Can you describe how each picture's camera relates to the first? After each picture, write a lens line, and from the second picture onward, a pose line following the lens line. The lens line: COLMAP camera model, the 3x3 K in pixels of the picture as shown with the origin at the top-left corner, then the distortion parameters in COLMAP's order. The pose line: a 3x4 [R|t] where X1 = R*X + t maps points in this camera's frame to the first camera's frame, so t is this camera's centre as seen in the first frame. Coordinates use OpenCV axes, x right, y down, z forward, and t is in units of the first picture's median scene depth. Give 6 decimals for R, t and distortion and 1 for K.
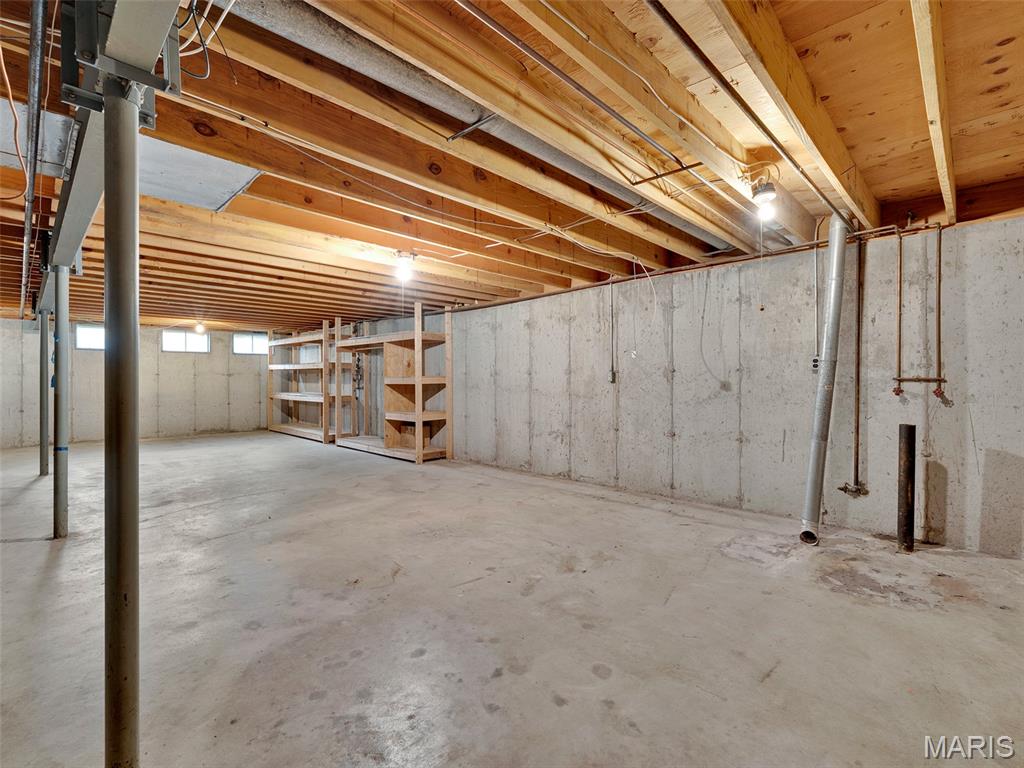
lens RADIAL K [[477.2, 0, 509.0], [0, 477.2, 374.0], [0, 0, 1]] dist [-0.000273, -0.000338]
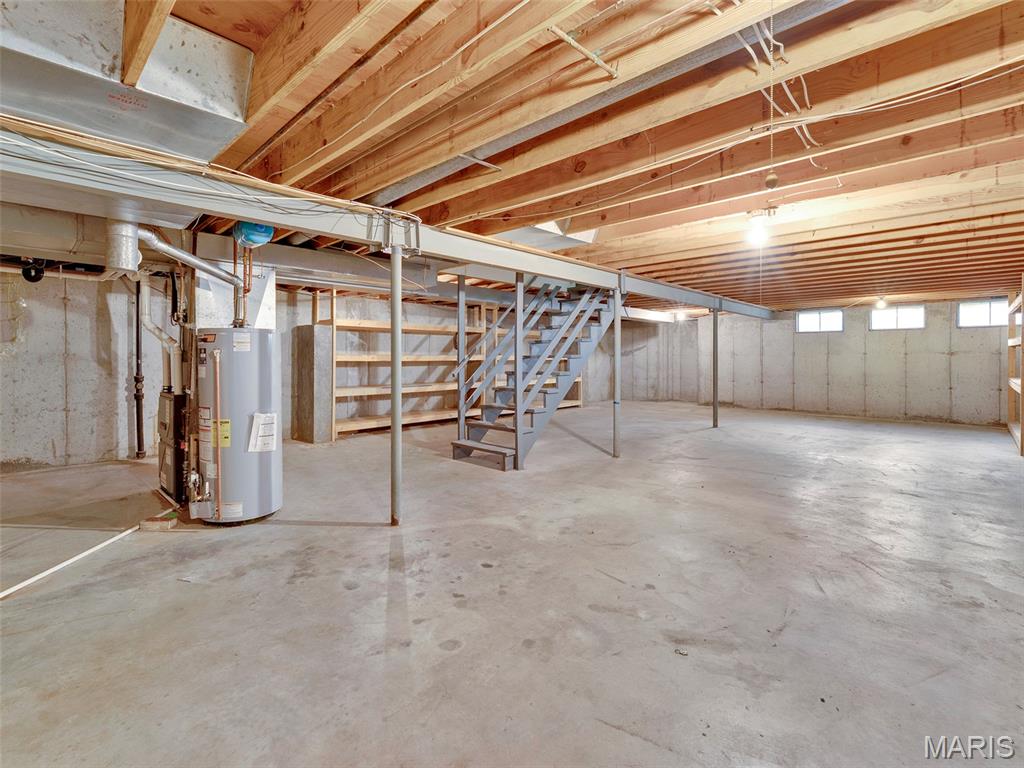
lens RADIAL K [[483.2, 0, 509.3], [0, 483.2, 361.7], [0, 0, 1]] dist [0.003004, 0.000153]
pose [[-0.005337, 0.013915, -0.999889, 0.865843], [0.010543, 0.999848, 0.013858, -0.012249], [0.999930, -0.010468, -0.005483, 0.787738]]
